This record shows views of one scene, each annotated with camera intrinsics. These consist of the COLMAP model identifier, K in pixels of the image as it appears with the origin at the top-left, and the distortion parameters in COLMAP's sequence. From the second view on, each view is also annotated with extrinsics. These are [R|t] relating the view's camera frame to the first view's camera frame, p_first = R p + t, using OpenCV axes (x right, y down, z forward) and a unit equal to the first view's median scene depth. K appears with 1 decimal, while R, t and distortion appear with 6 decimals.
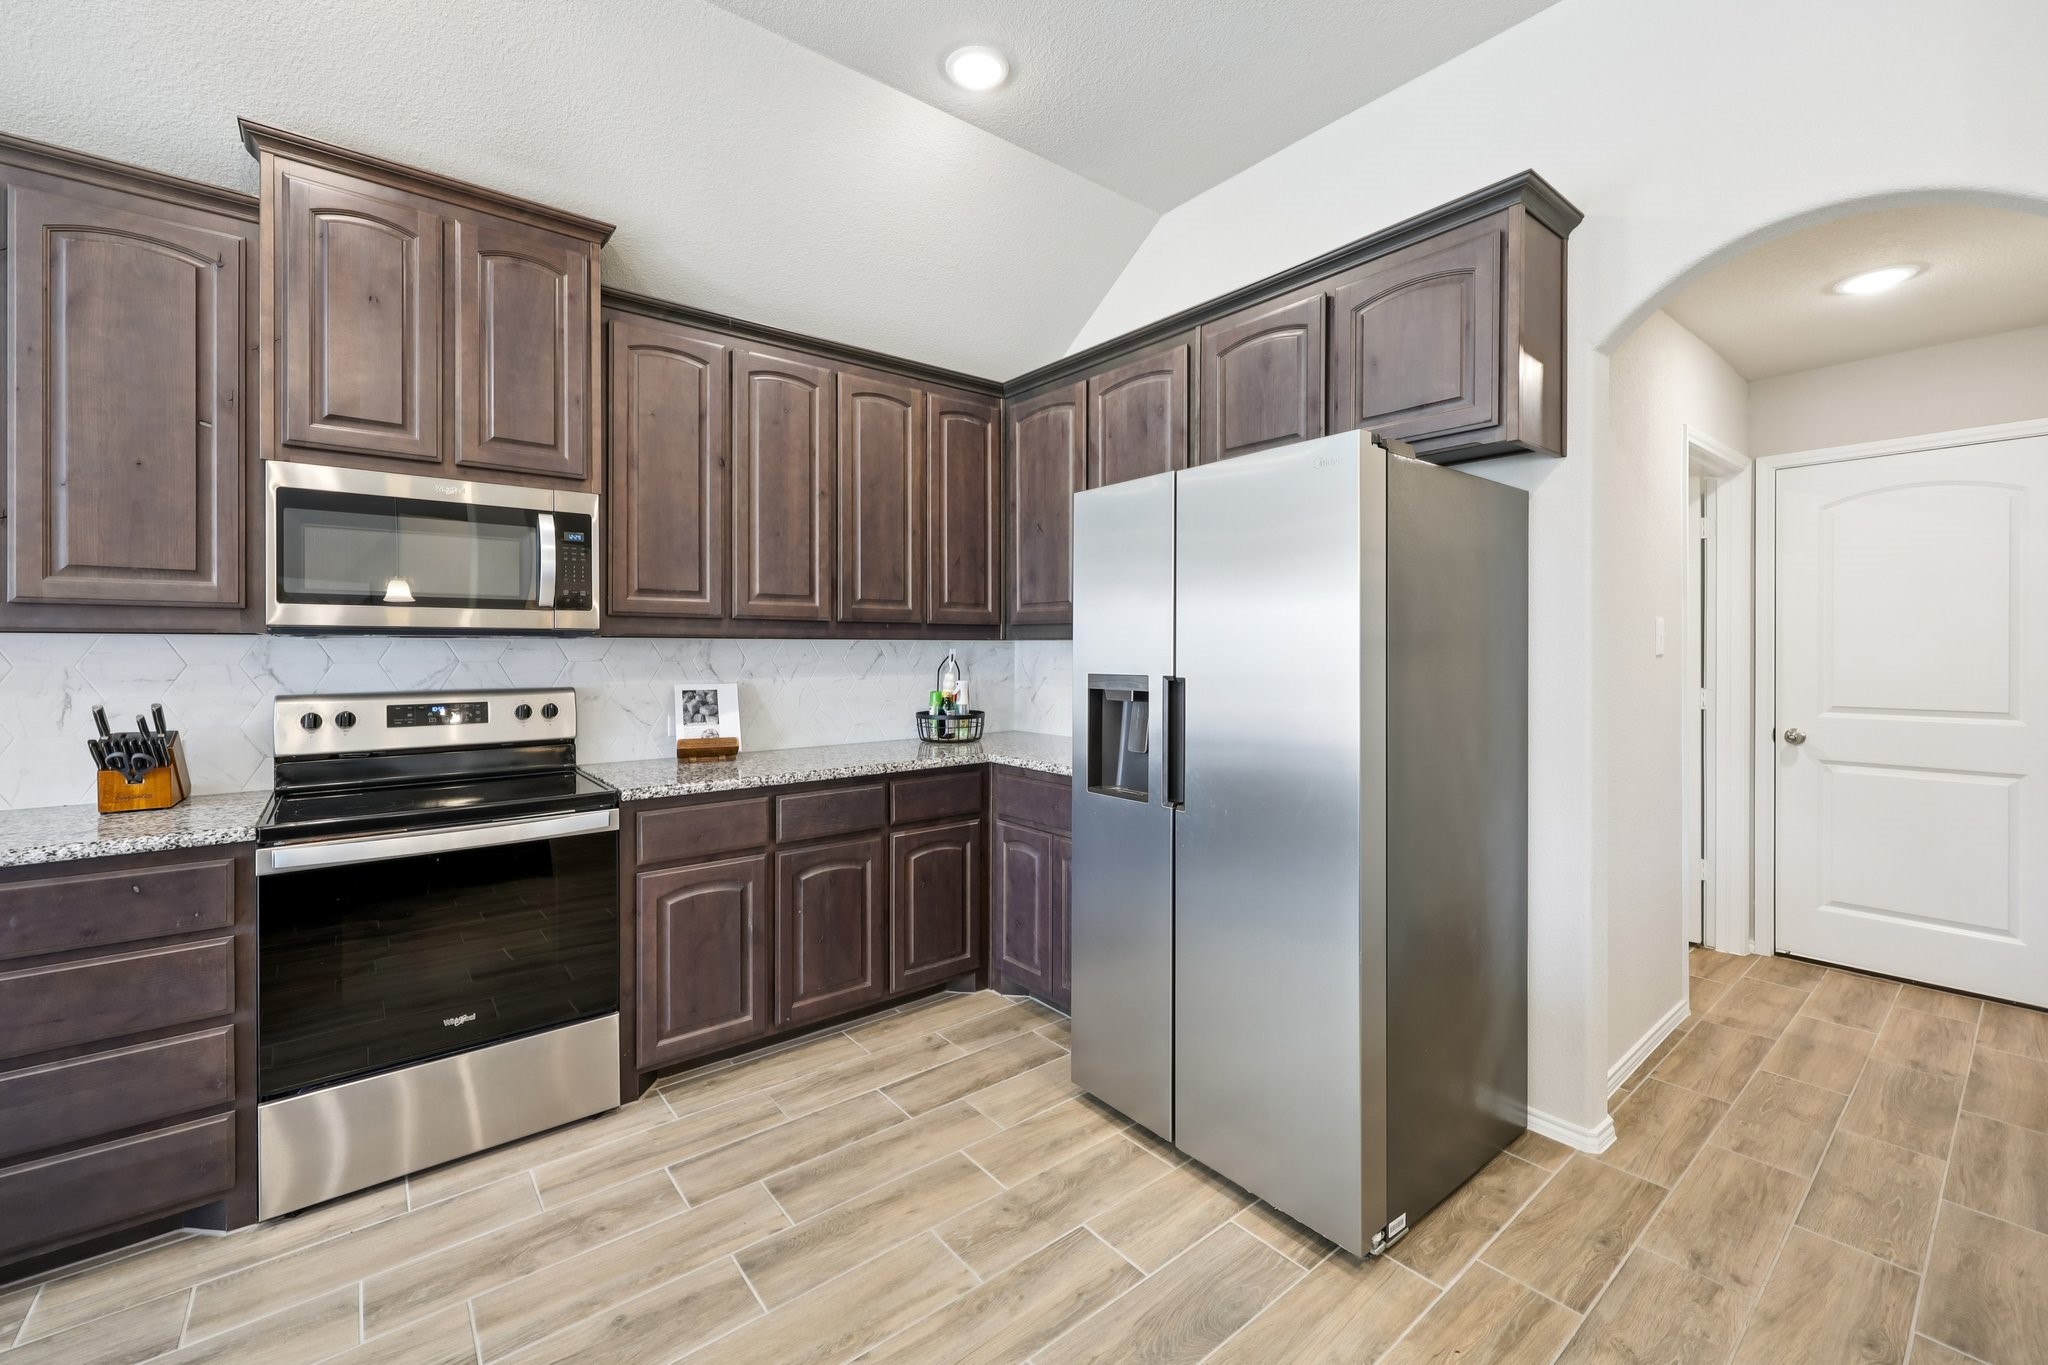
lens RADIAL K [[831.6, 0, 1020.2], [0, 831.6, 655.4], [0, 0, 1]] dist [0.000346, -0.000036]
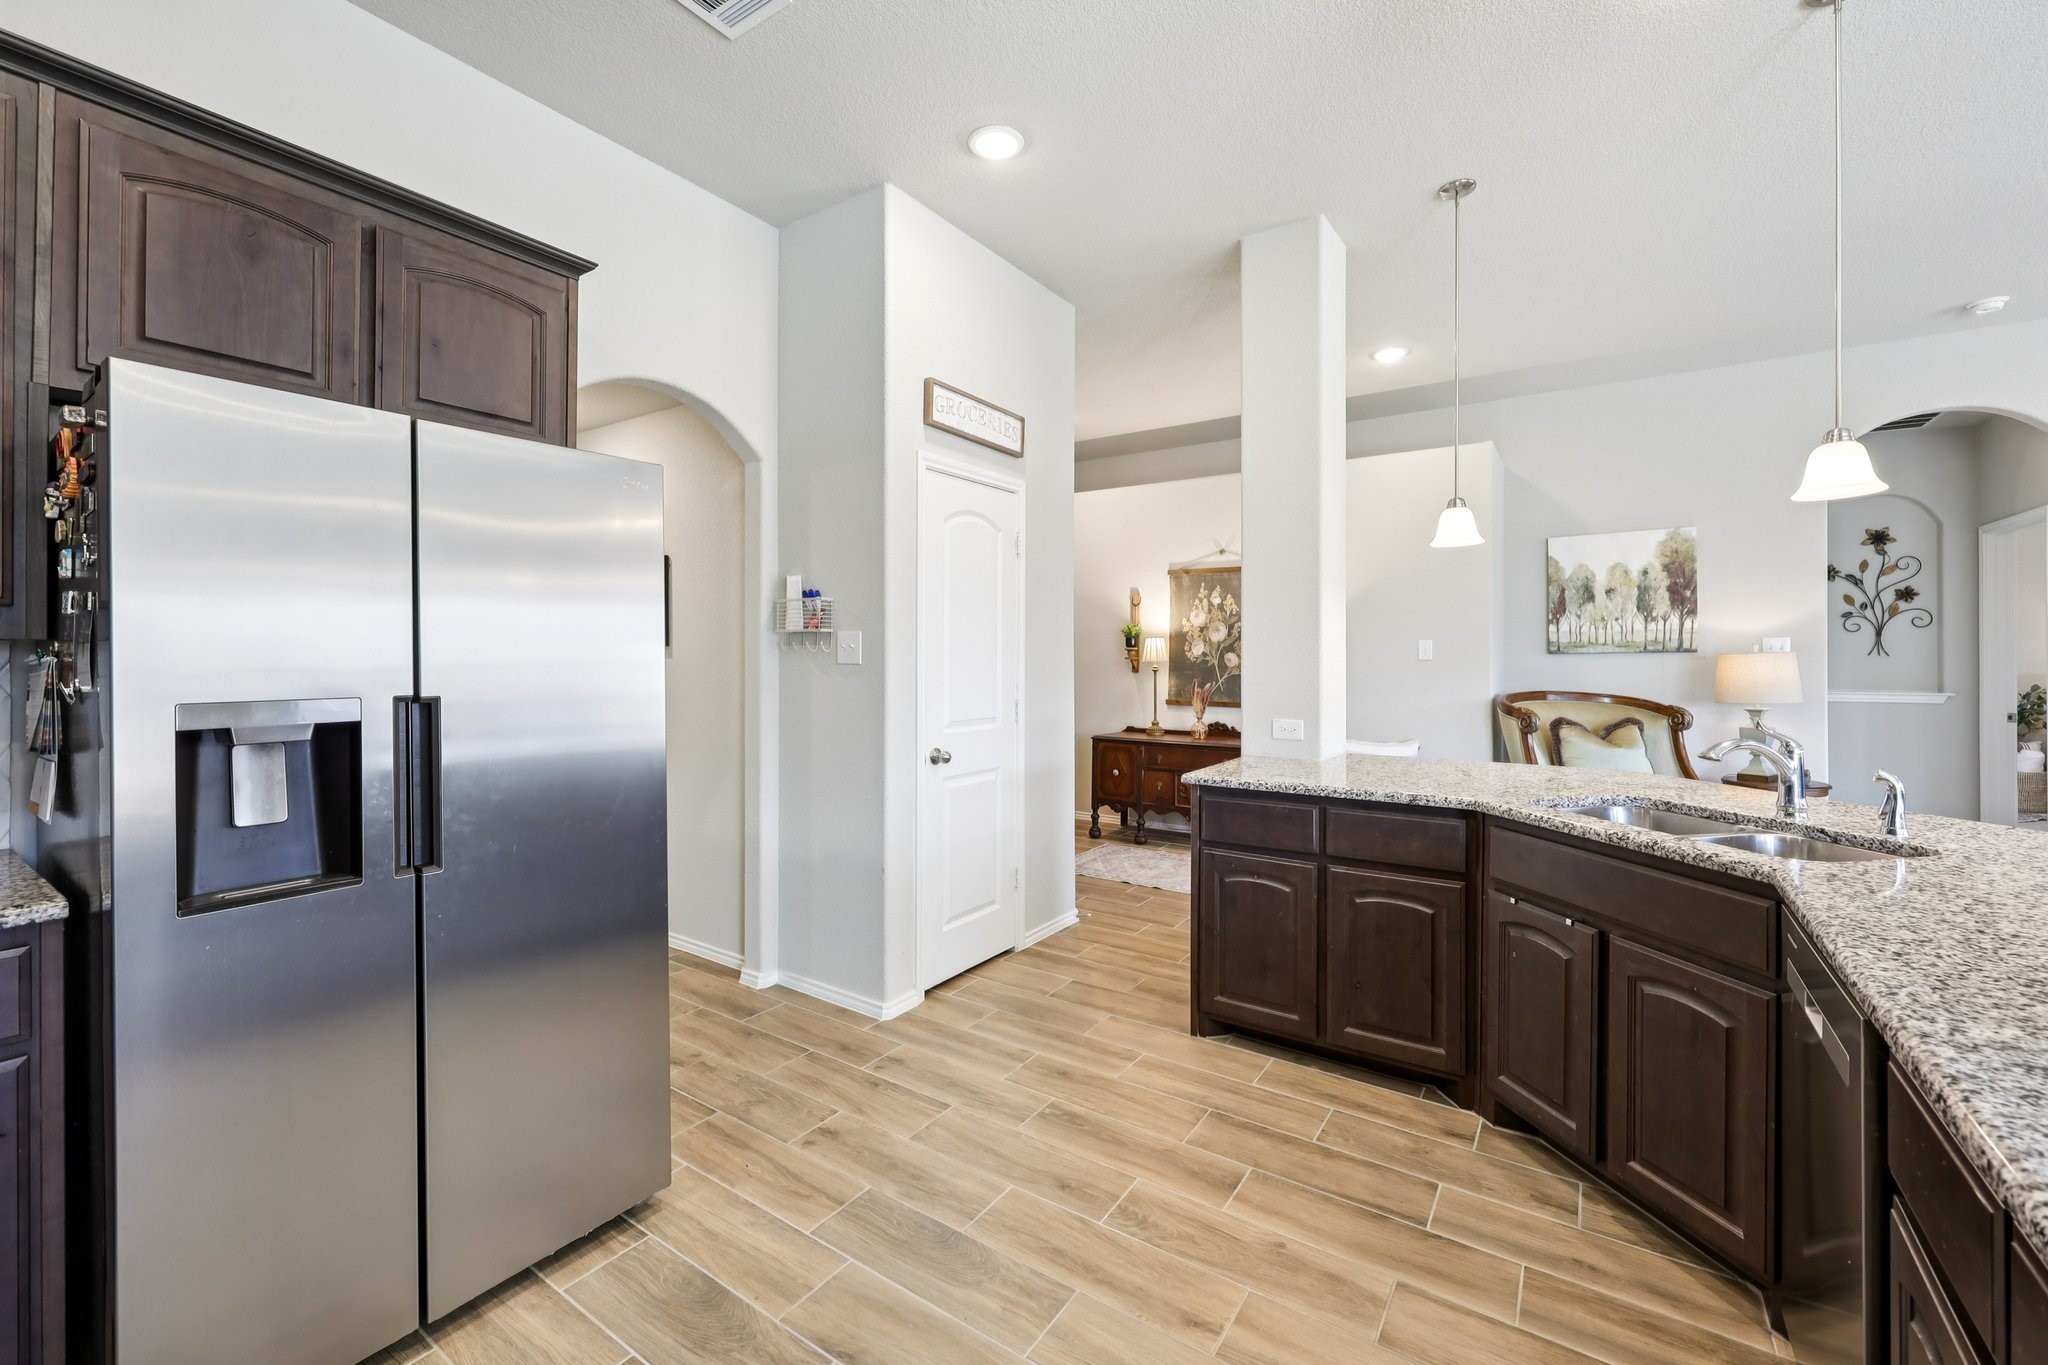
lens RADIAL K [[831.6, 0, 1020.2], [0, 831.6, 655.4], [0, 0, 1]] dist [0.000346, -0.000036]
pose [[-0.286174, -0.000370, 0.958178, -0.607122], [-0.005383, 0.999985, -0.001222, -0.011774], [-0.958163, -0.005508, -0.286172, 0.624801]]
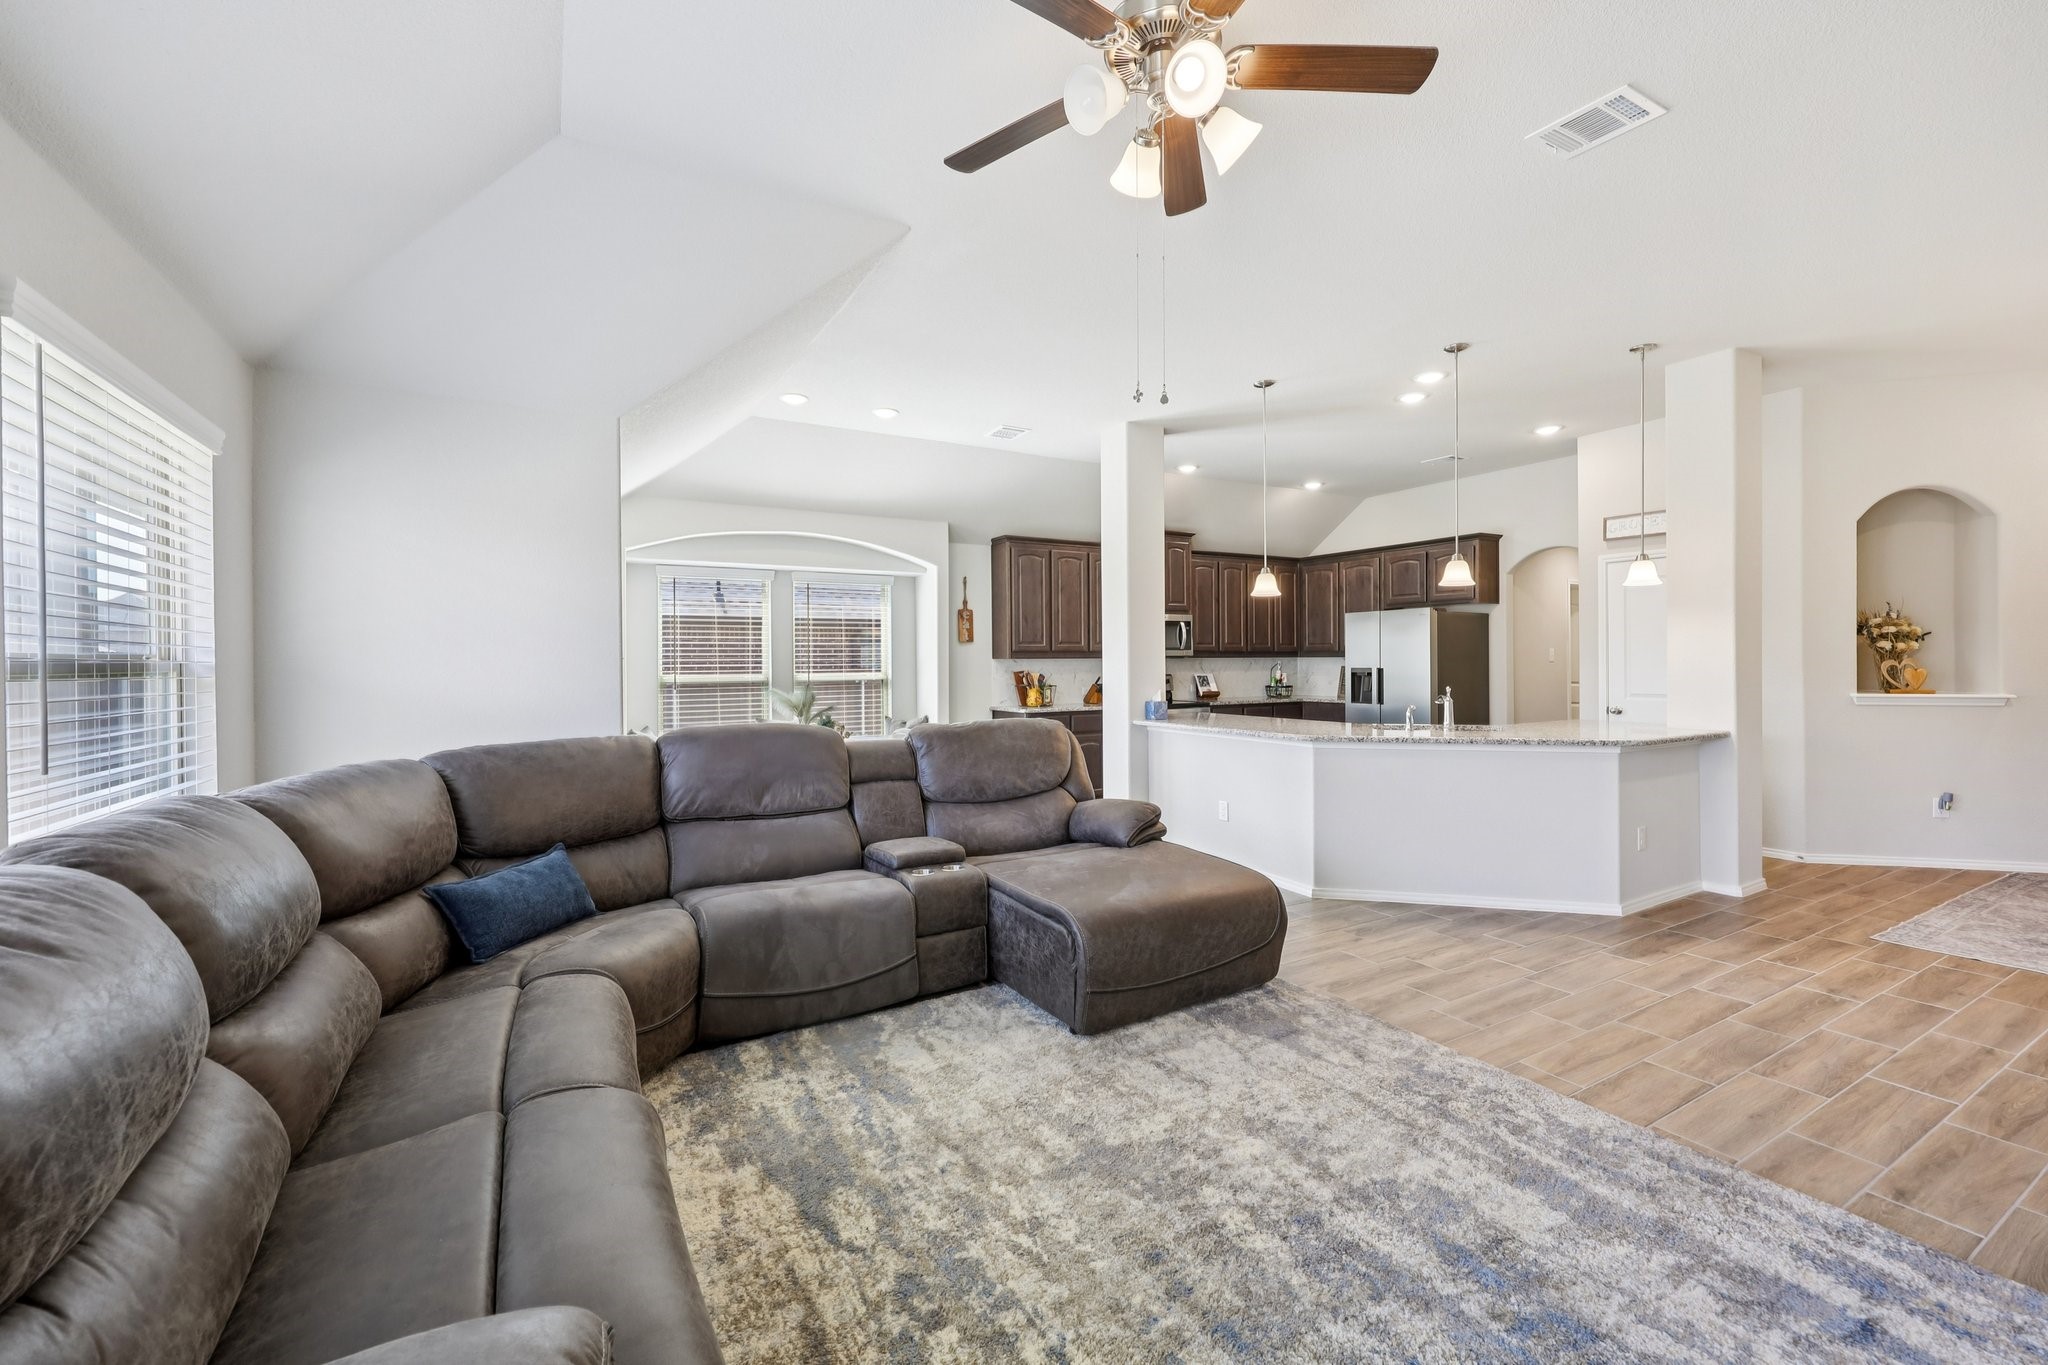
lens RADIAL K [[836.2, 0, 1020.6], [0, 836.2, 670.7], [0, 0, 1]] dist [-0.000155, -0.000059]
pose [[0.987699, -0.002239, -0.156354, -0.725181], [0.002853, 0.999989, 0.003702, 0.015685], [0.156344, -0.004102, 0.987694, -2.608738]]
